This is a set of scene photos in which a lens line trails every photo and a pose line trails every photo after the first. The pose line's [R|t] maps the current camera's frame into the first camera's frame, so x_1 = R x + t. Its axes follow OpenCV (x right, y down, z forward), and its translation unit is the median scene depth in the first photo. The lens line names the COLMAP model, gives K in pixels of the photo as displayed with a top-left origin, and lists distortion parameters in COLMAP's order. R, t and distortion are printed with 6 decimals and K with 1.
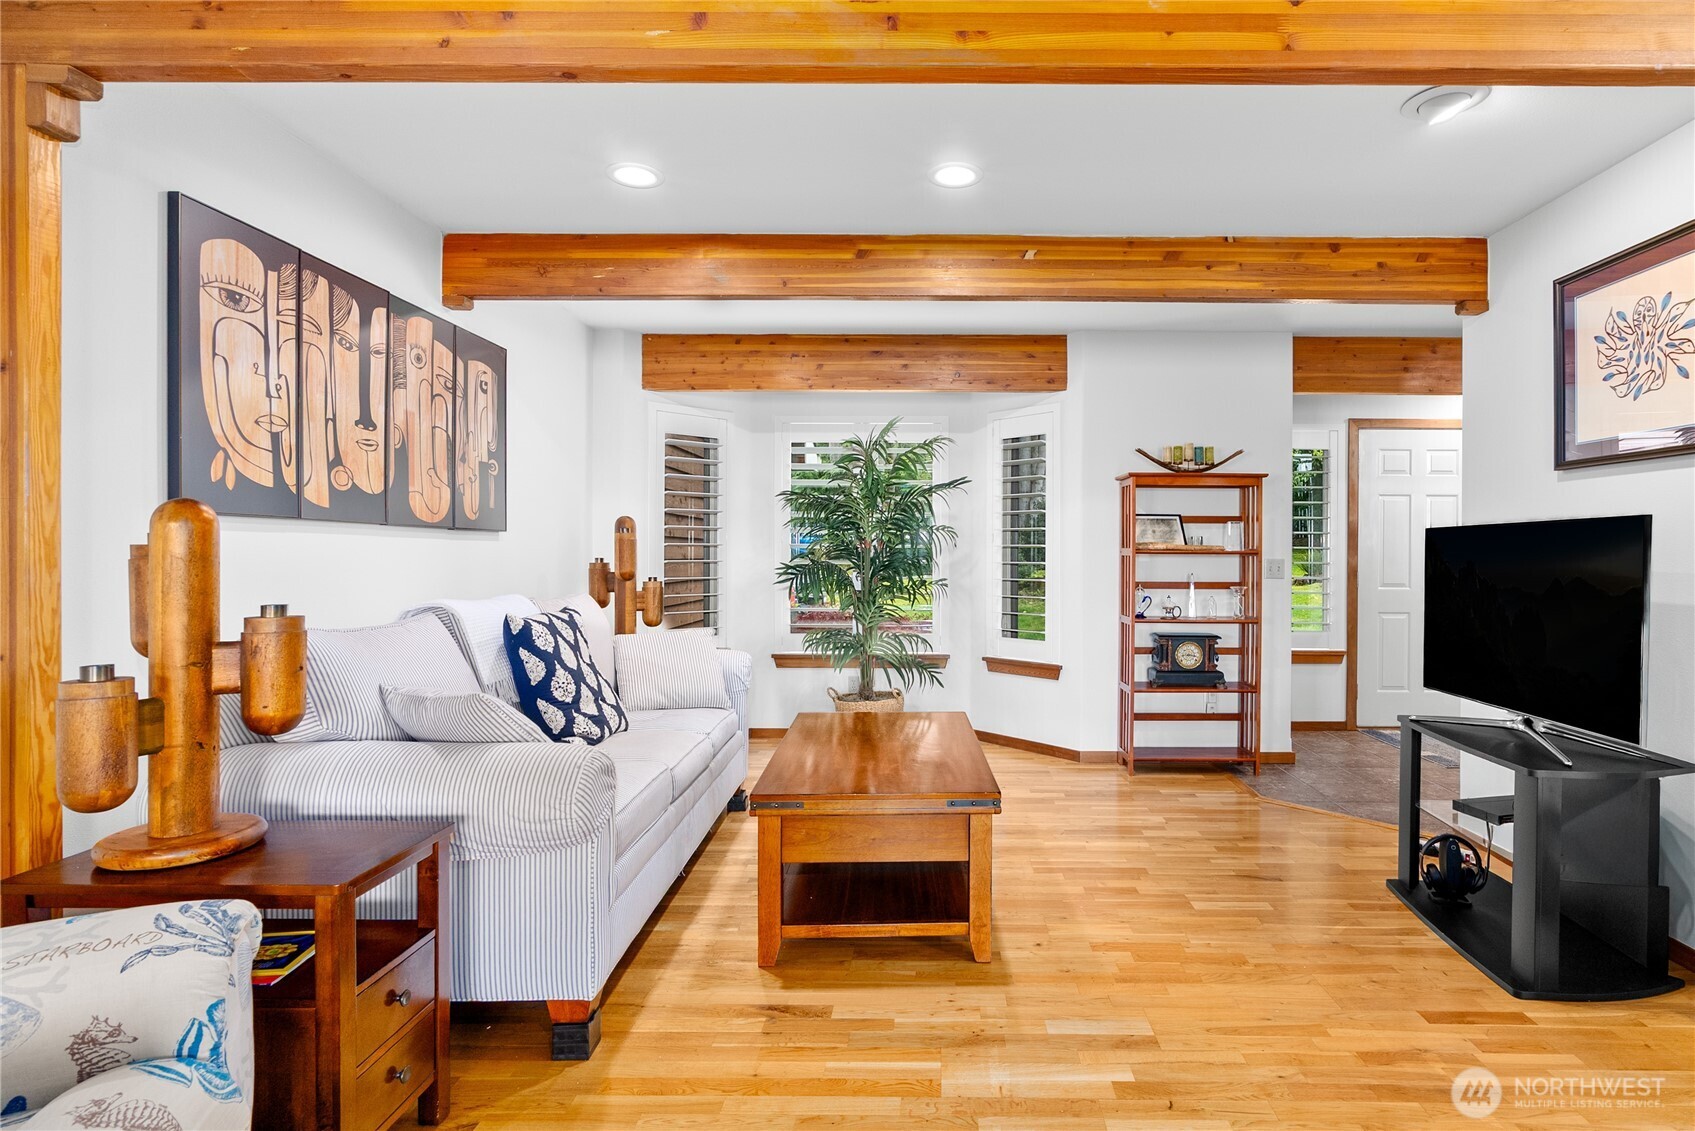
lens RADIAL K [[864.6, 0, 721.8], [0, 864.6, 560.9], [0, 0, 1]] dist [-0.003110, -0.000752]
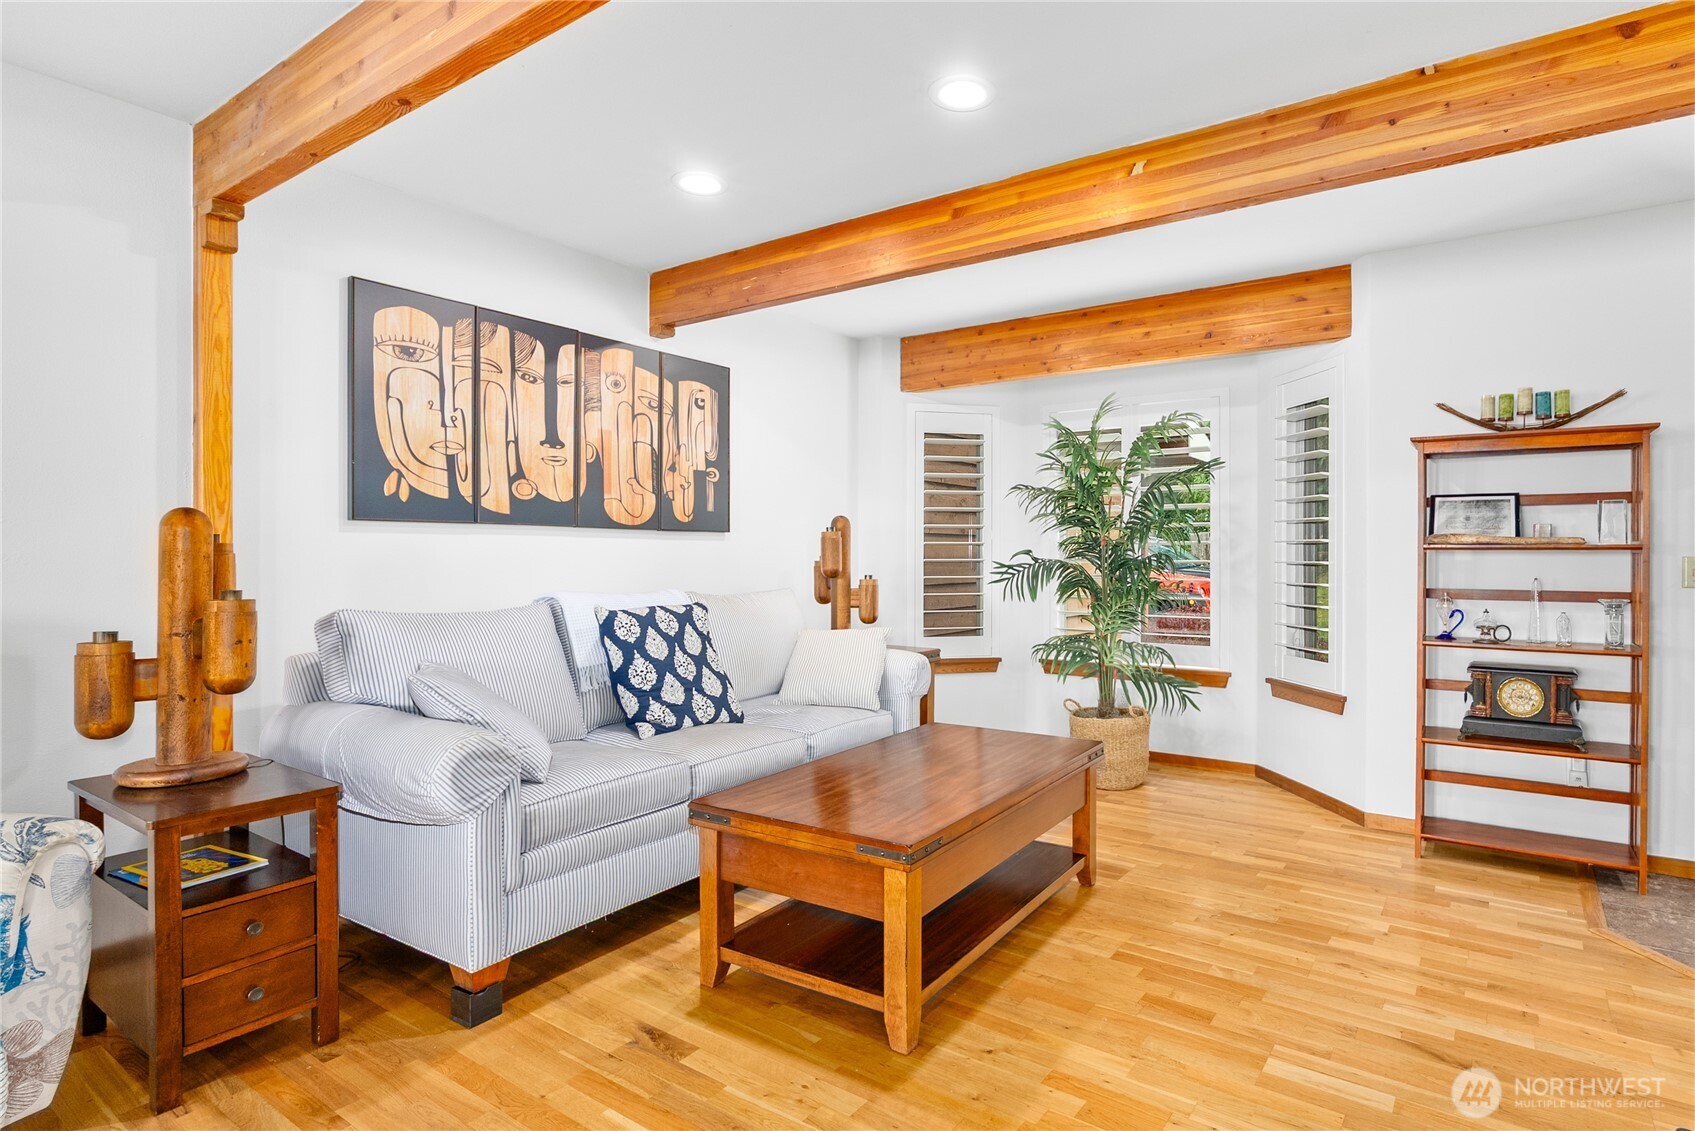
lens RADIAL K [[773.5, 0, 849.6], [0, 773.5, 559.0], [0, 0, 1]] dist [-0.003853, 0.001470]
pose [[0.876057, 0.001833, -0.482204, 0.422223], [-0.002746, 0.999996, -0.001188, 0.001748], [0.482200, 0.002365, 0.876058, 0.236363]]
